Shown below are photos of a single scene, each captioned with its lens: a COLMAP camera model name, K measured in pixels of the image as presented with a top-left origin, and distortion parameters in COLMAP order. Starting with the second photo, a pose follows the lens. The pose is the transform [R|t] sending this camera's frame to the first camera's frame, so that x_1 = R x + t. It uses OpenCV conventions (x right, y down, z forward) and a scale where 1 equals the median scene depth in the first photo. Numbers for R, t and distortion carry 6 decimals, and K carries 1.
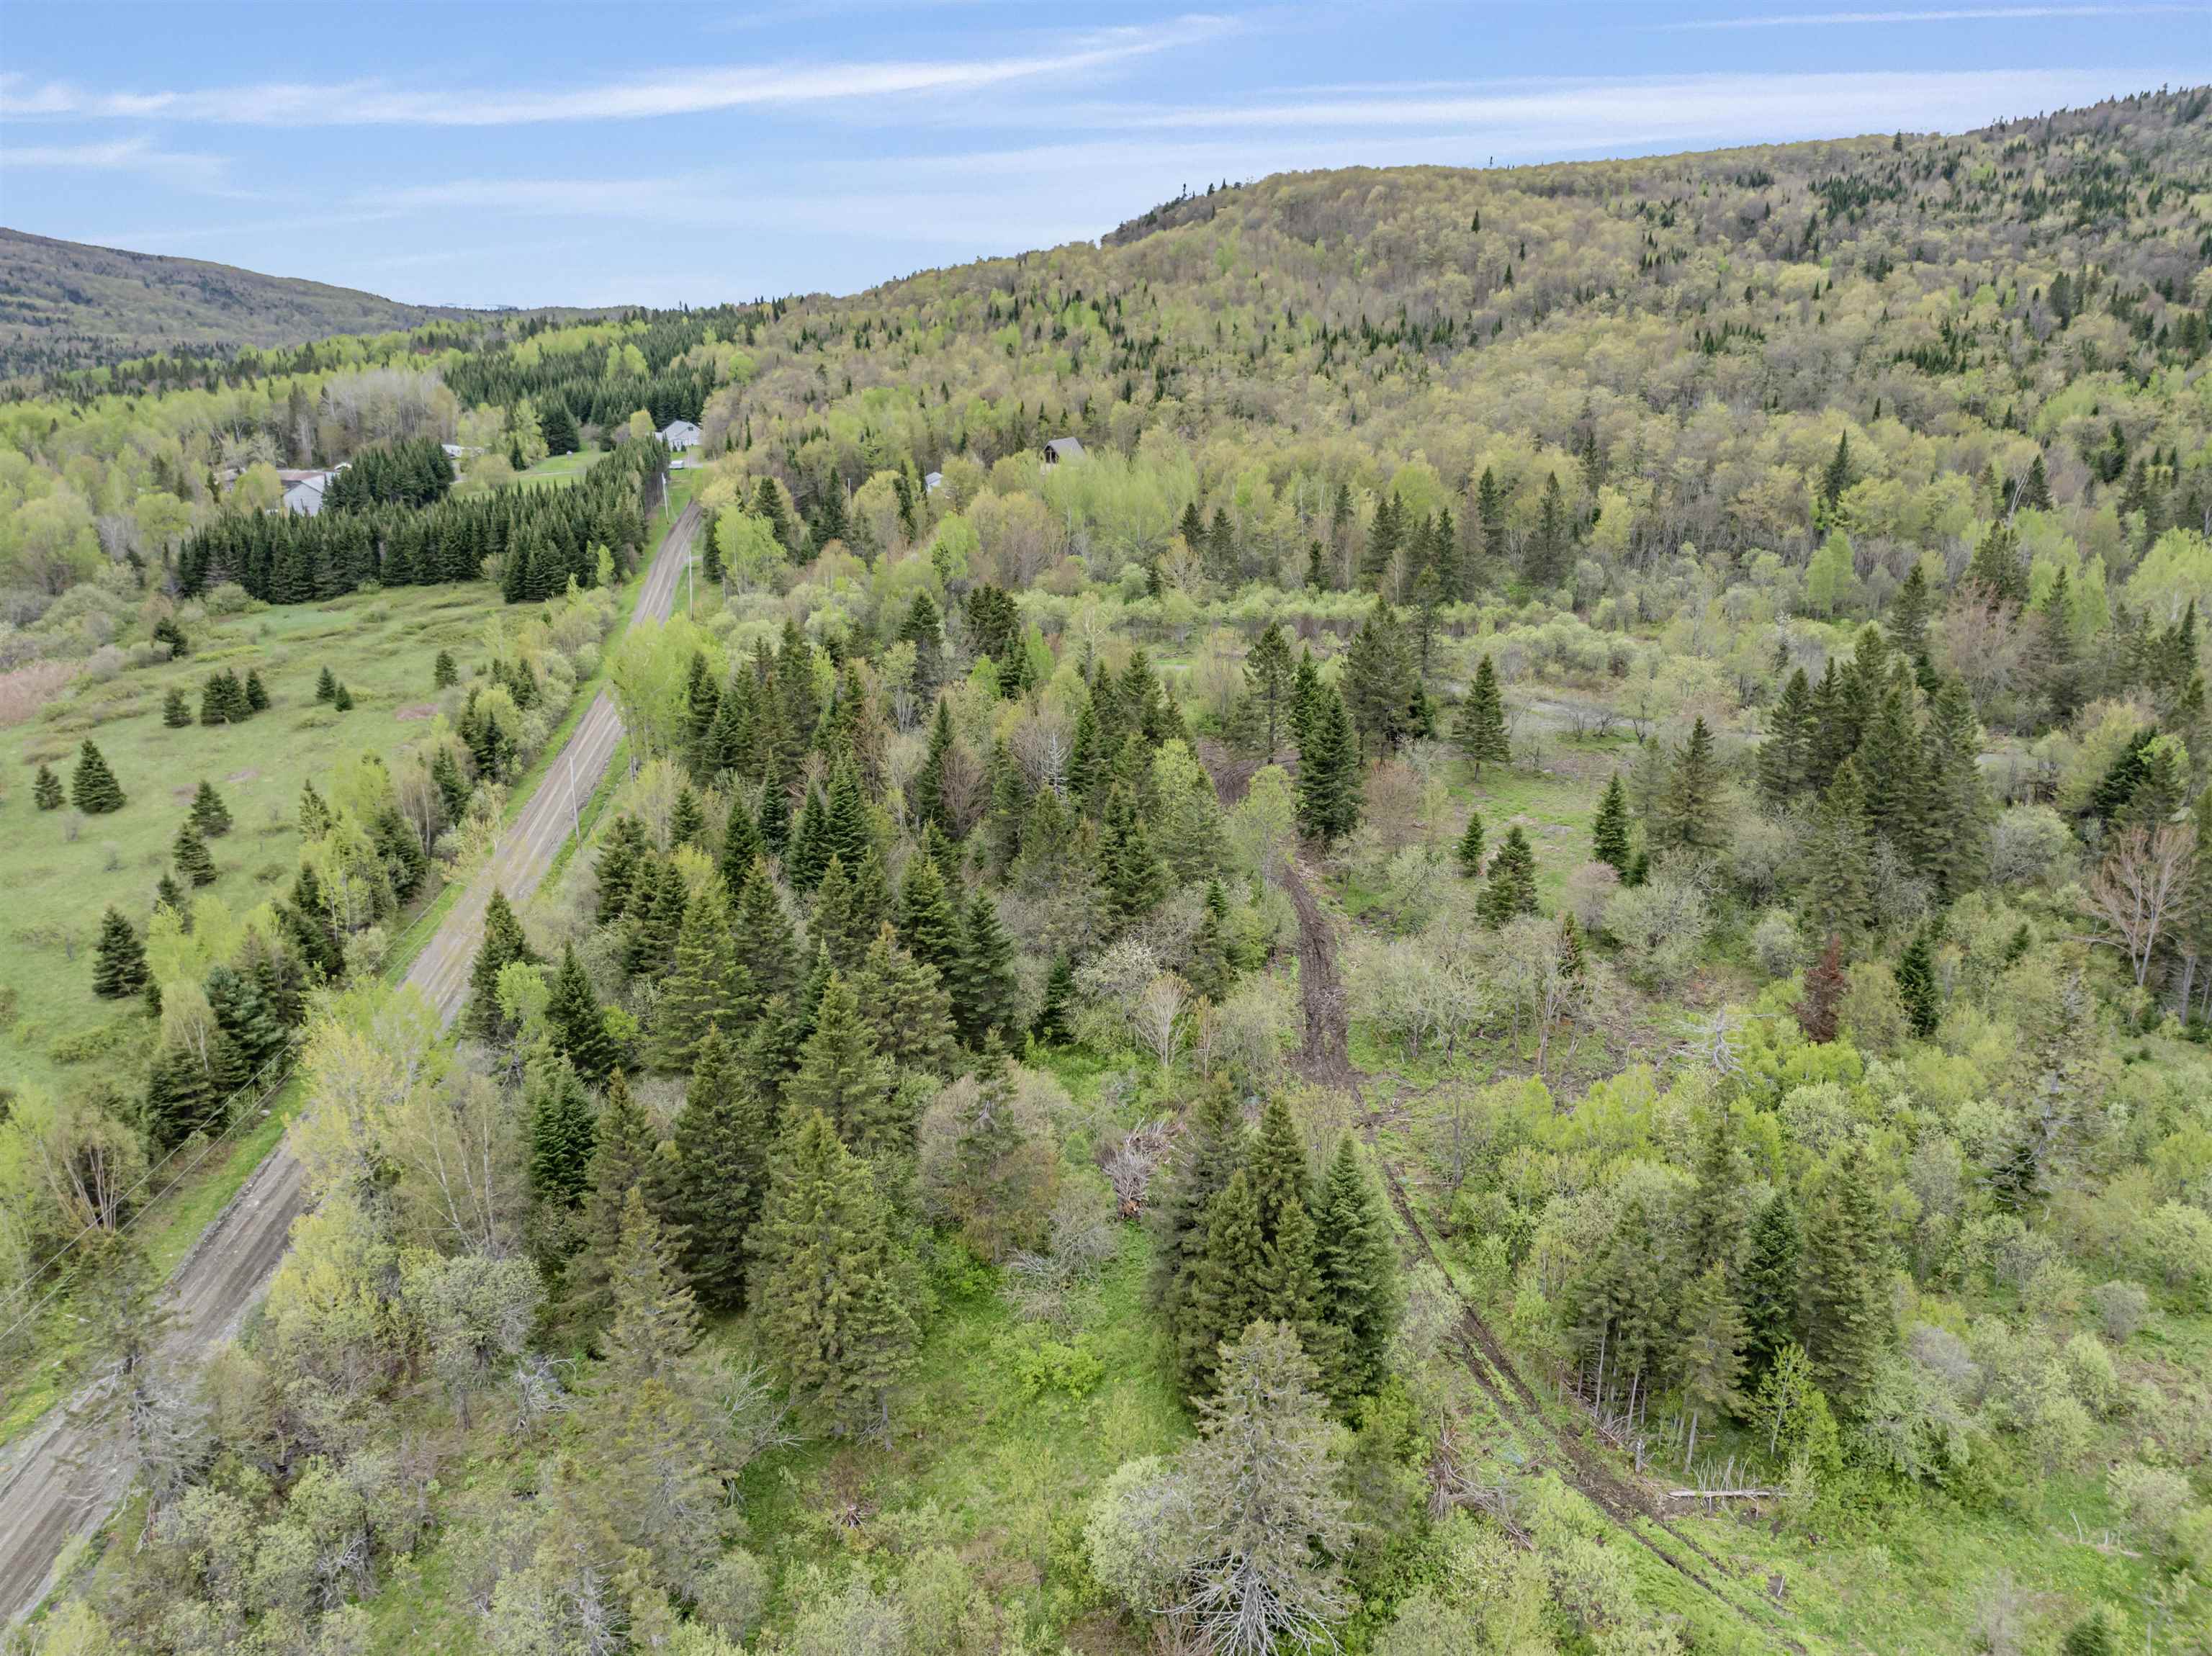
lens RADIAL K [[1582.8, 0, 1112.6], [0, 1582.8, 830.0], [0, 0, 1]] dist [-0.057302, 0.026699]
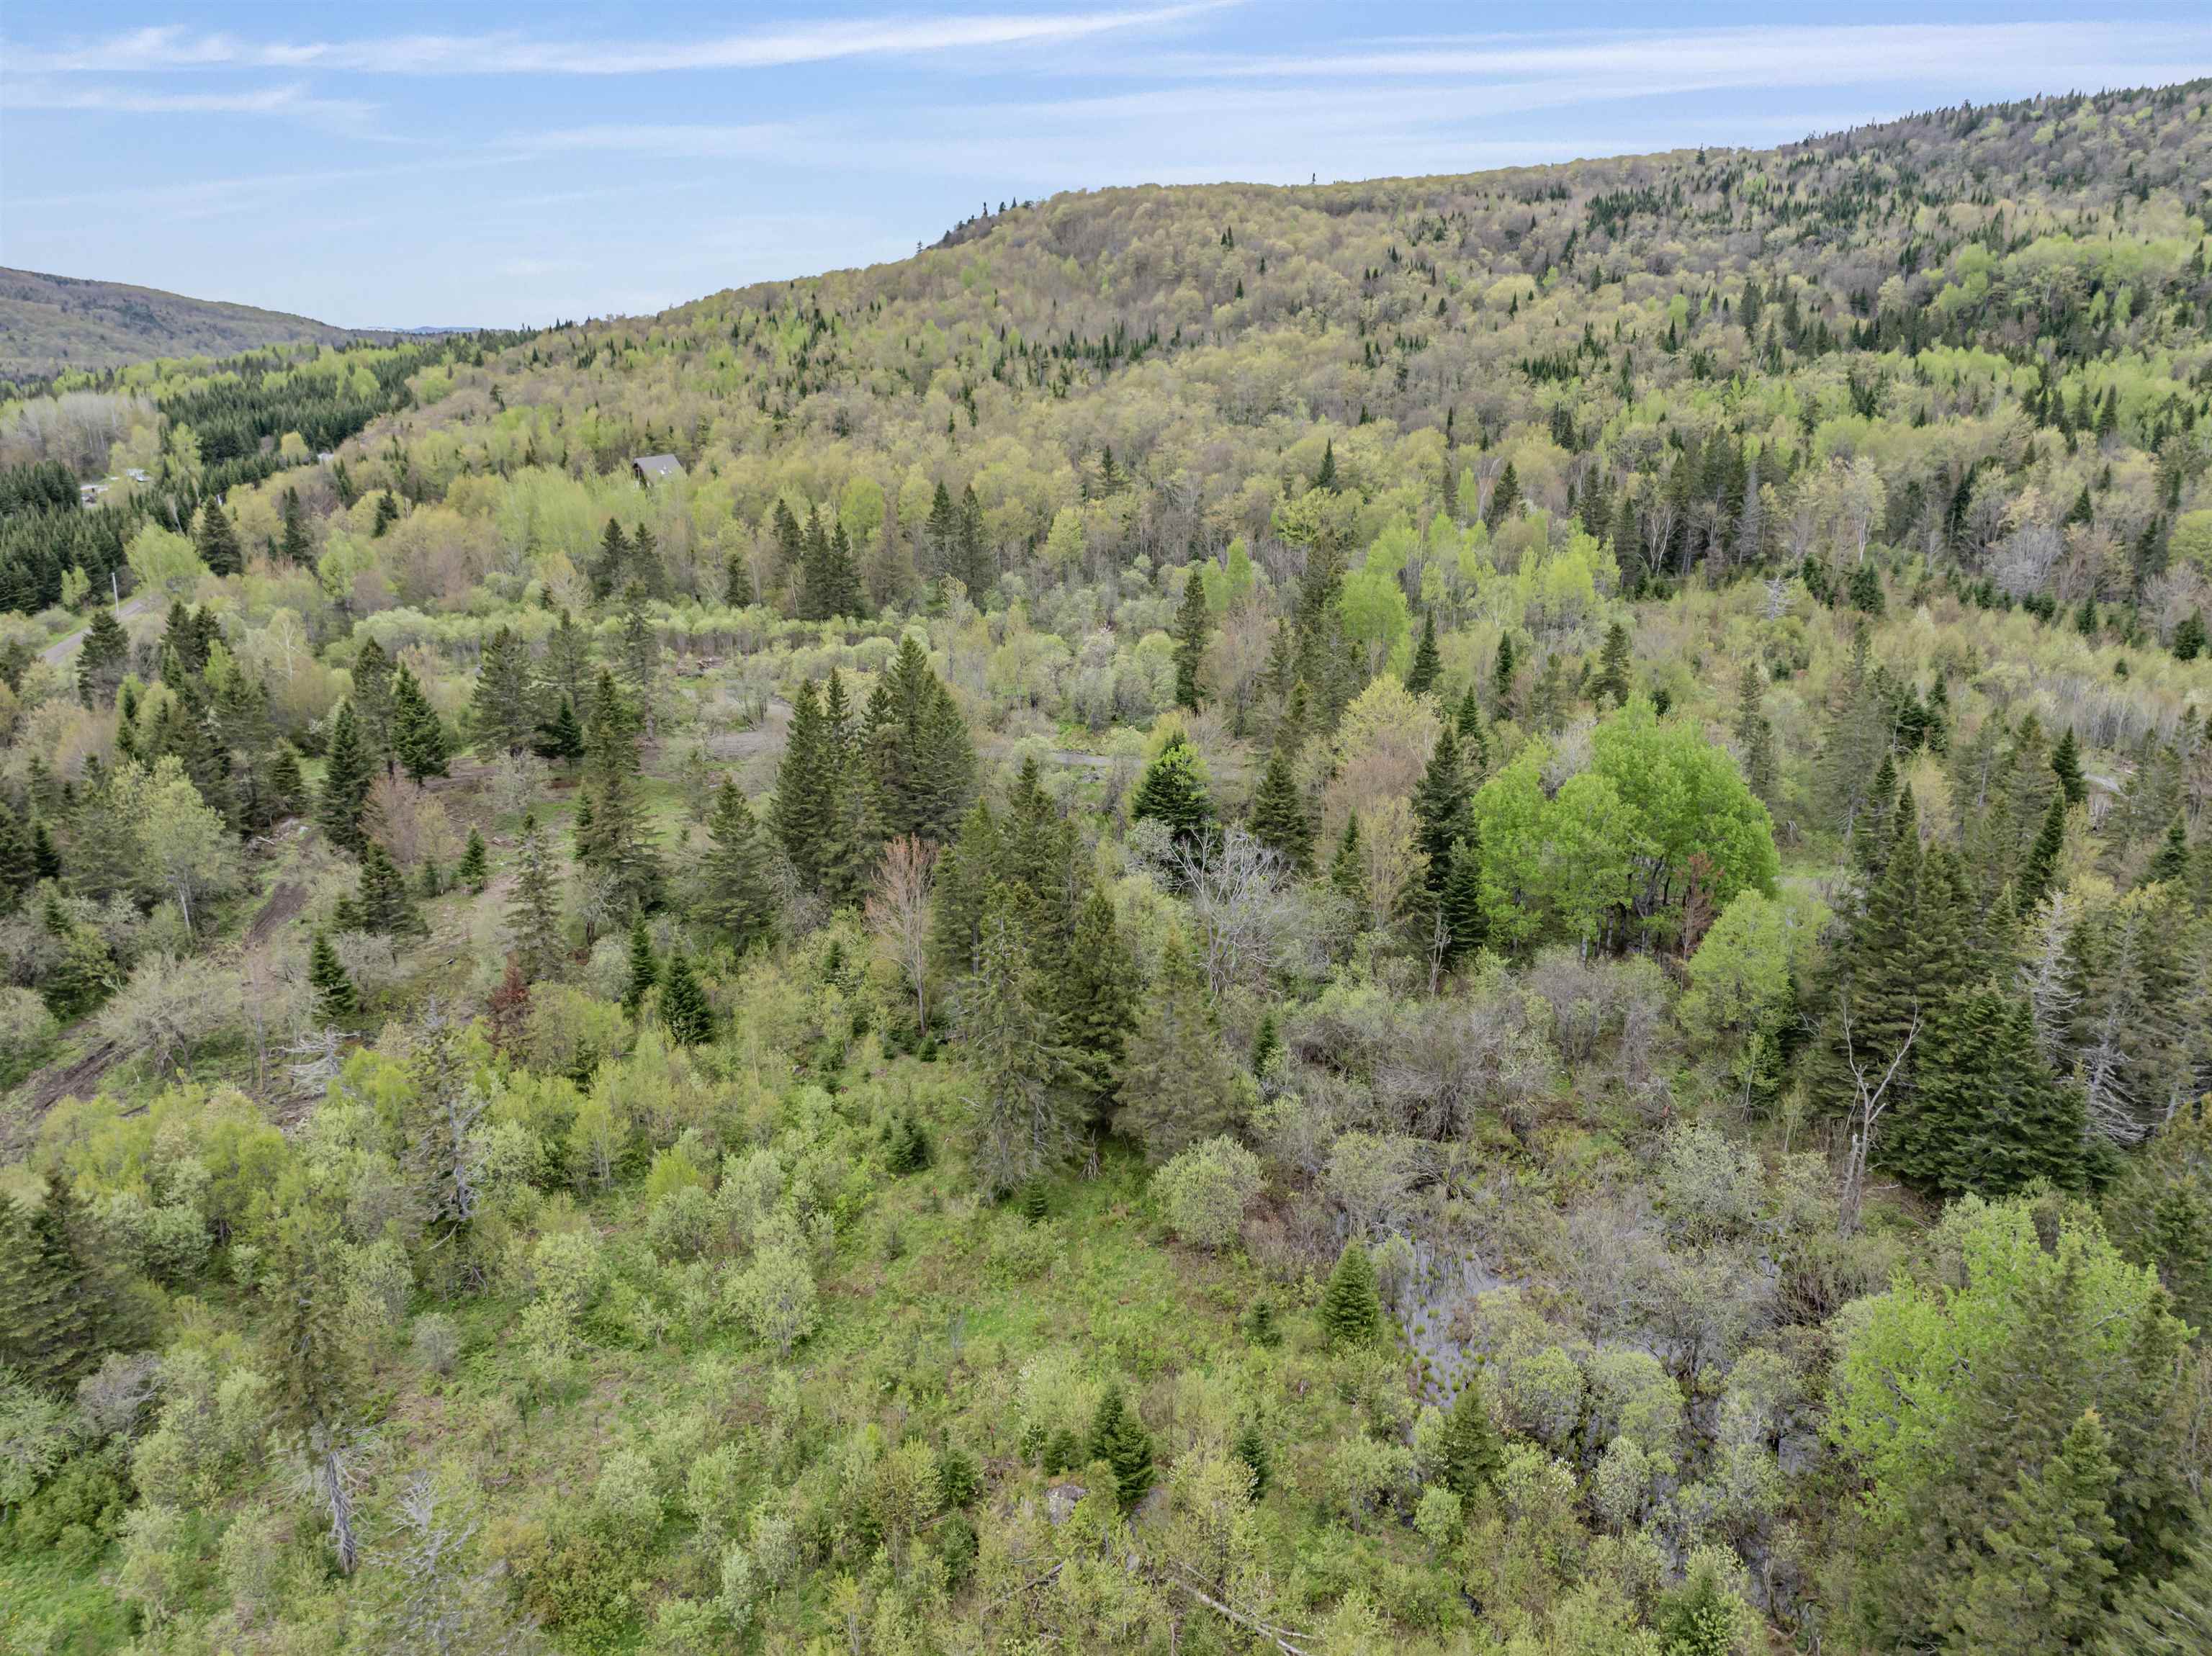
lens RADIAL K [[1582.8, 0, 1105.1], [0, 1582.8, 815.0], [0, 0, 1]] dist [-0.057302, 0.026699]
pose [[0.994769, 0.044191, -0.092094, 0.242403], [-0.041577, 0.998681, 0.030115, -0.003373], [0.093304, -0.026128, 0.995295, -0.132521]]
